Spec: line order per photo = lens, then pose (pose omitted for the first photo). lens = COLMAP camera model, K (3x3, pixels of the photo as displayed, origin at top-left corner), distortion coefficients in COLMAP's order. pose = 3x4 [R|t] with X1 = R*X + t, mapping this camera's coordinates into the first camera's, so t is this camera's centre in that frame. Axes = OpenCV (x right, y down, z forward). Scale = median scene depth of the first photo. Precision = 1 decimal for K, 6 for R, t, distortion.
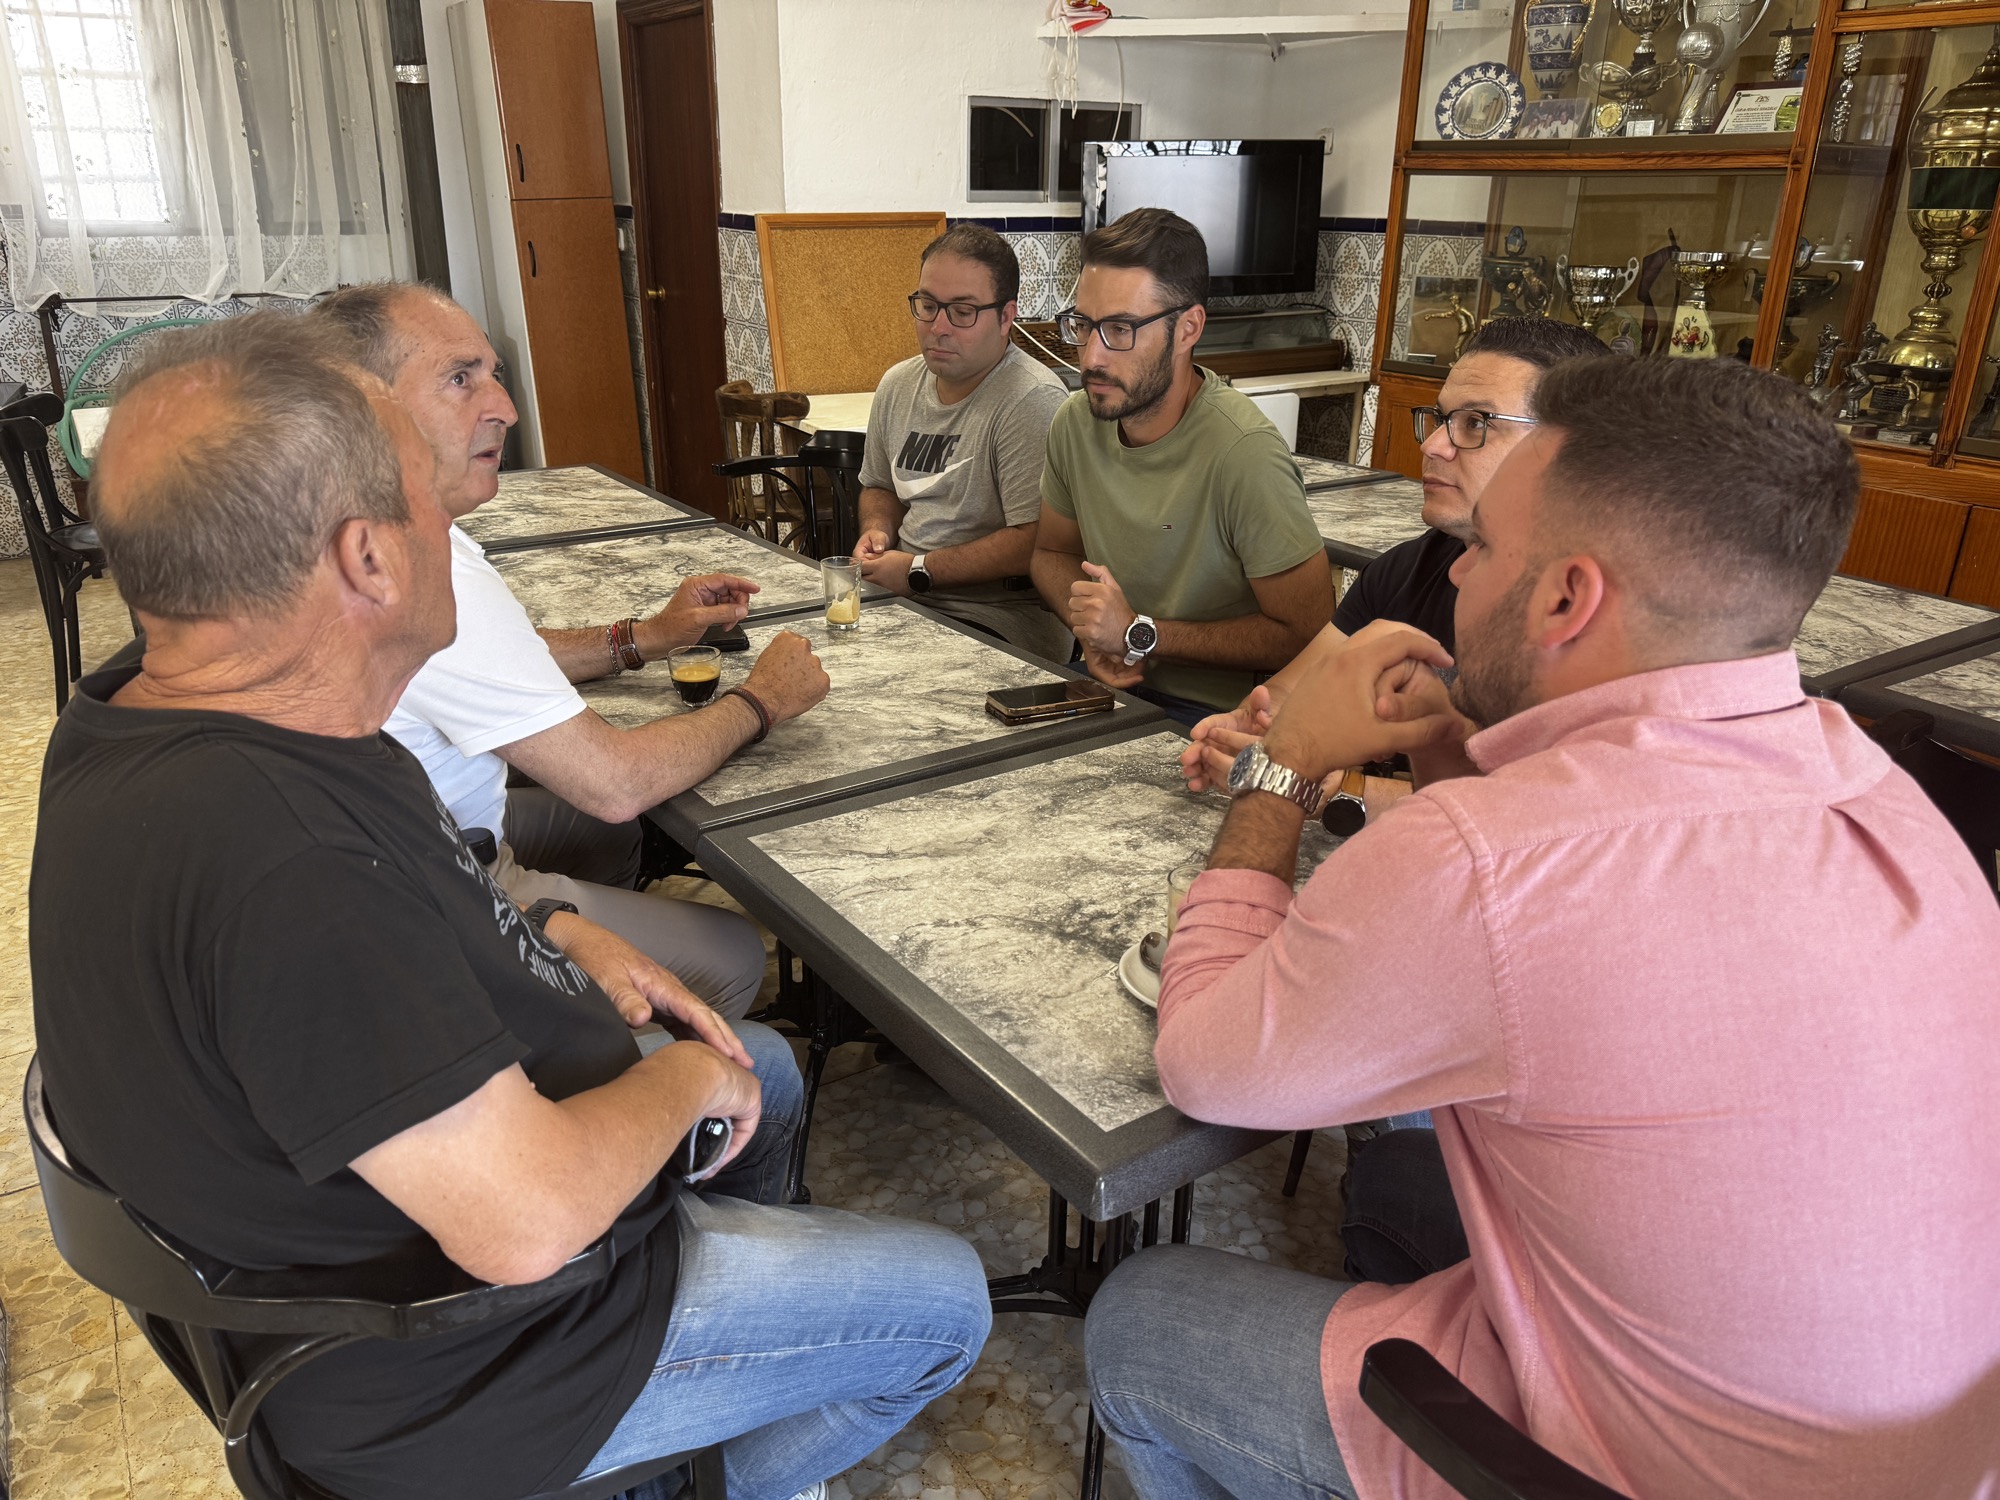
lens RADIAL K [[1359.3, 0, 1005.0], [0, 1359.3, 723.6], [0, 0, 1]] dist [0.079787, -0.083485]
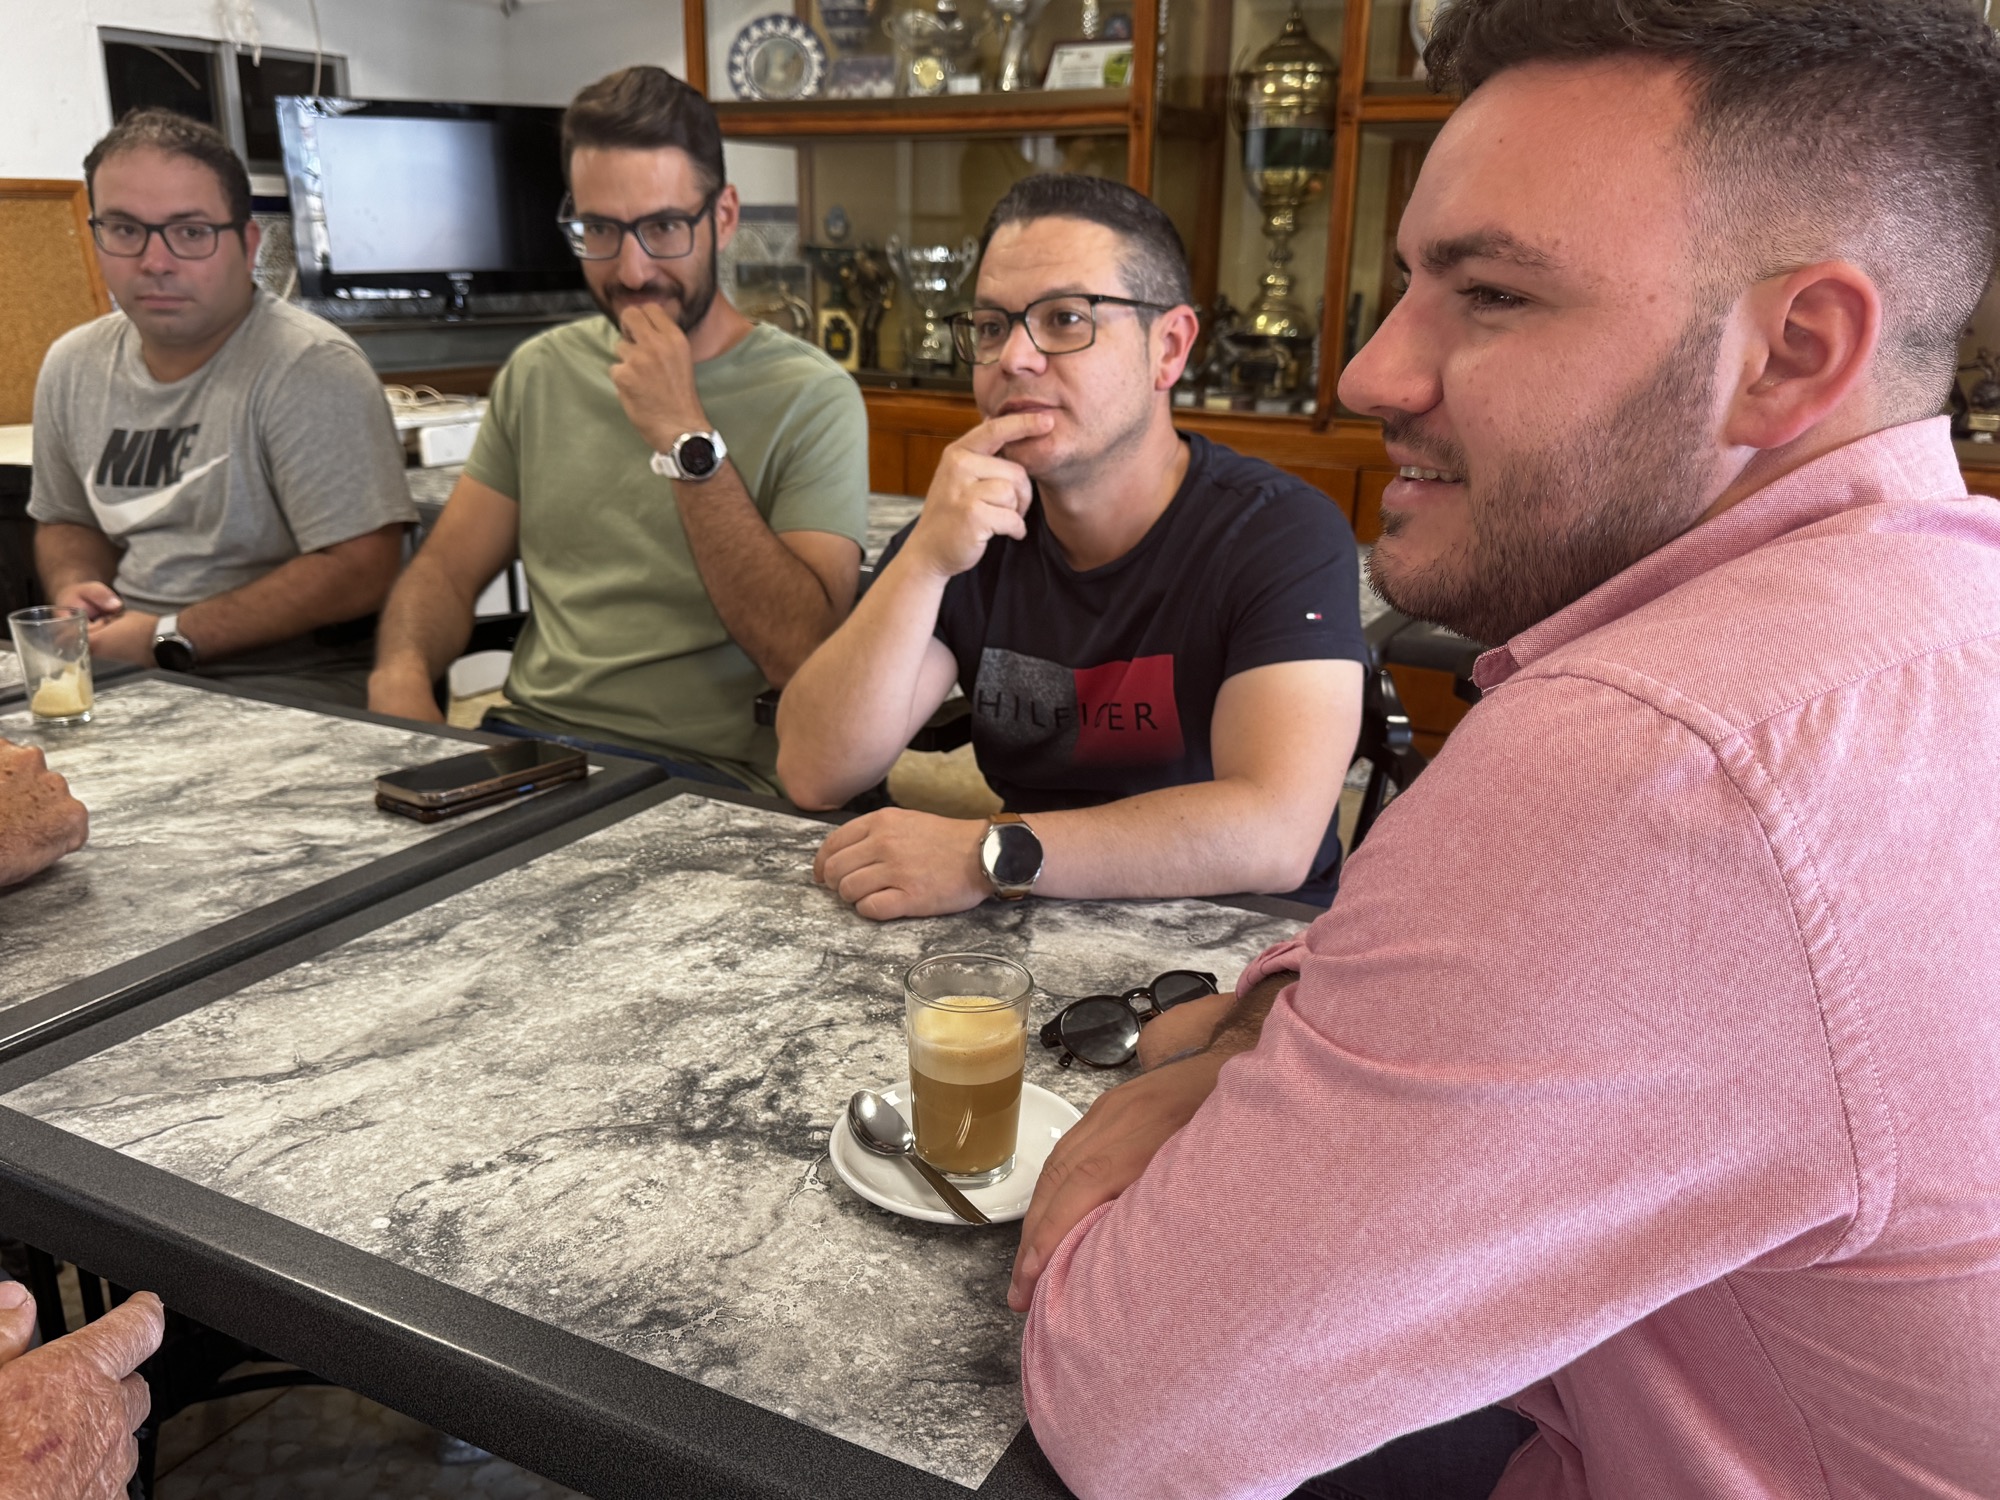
lens RADIAL K [[1560.1, 0, 976.6], [0, 1560.1, 751.6], [0, 0, 1]] dist [0.128618, -0.322133]
pose [[0.888621, -0.138424, 0.437255, -0.060139], [0.161043, 0.986835, -0.014877, 0.014314], [-0.429440, 0.083637, 0.899214, 0.184319]]
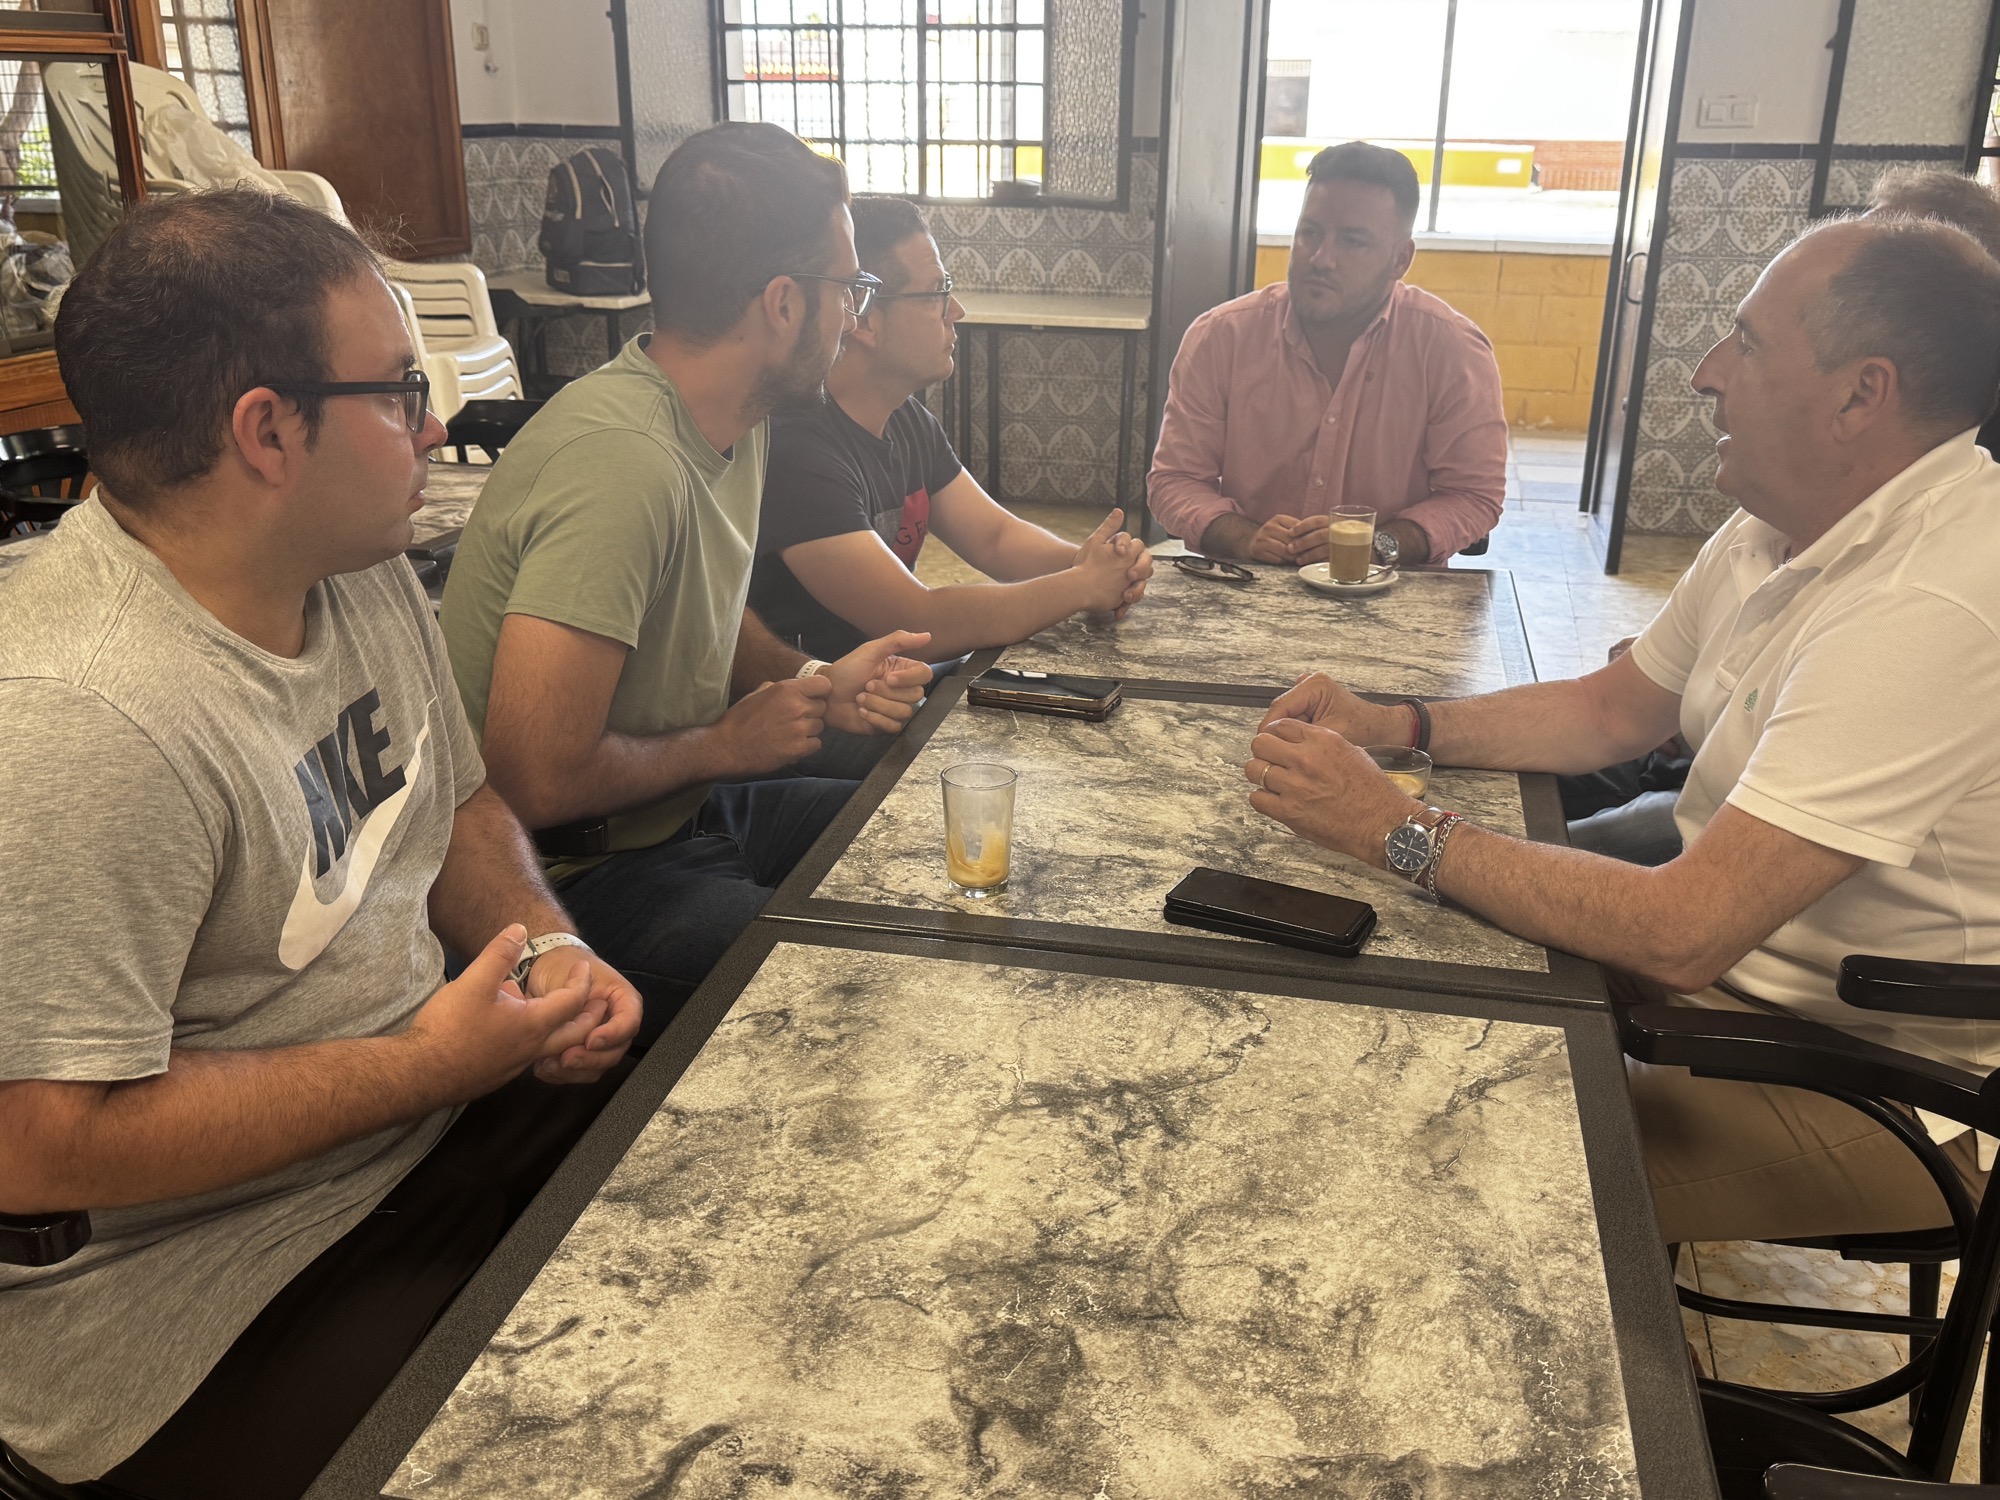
lens RADIAL K [[1803.3, 0, 1000.0], [0, 1803.3, 750.0], [0, 0, 1]] dist [0.093452, -0.148805]
pose [[-0.669495, -0.271784, 0.691310, -0.534170], [0.251687, 0.792612, 0.555355, -0.450522], [-0.698878, 0.545801, -0.462245, 1.147091]]
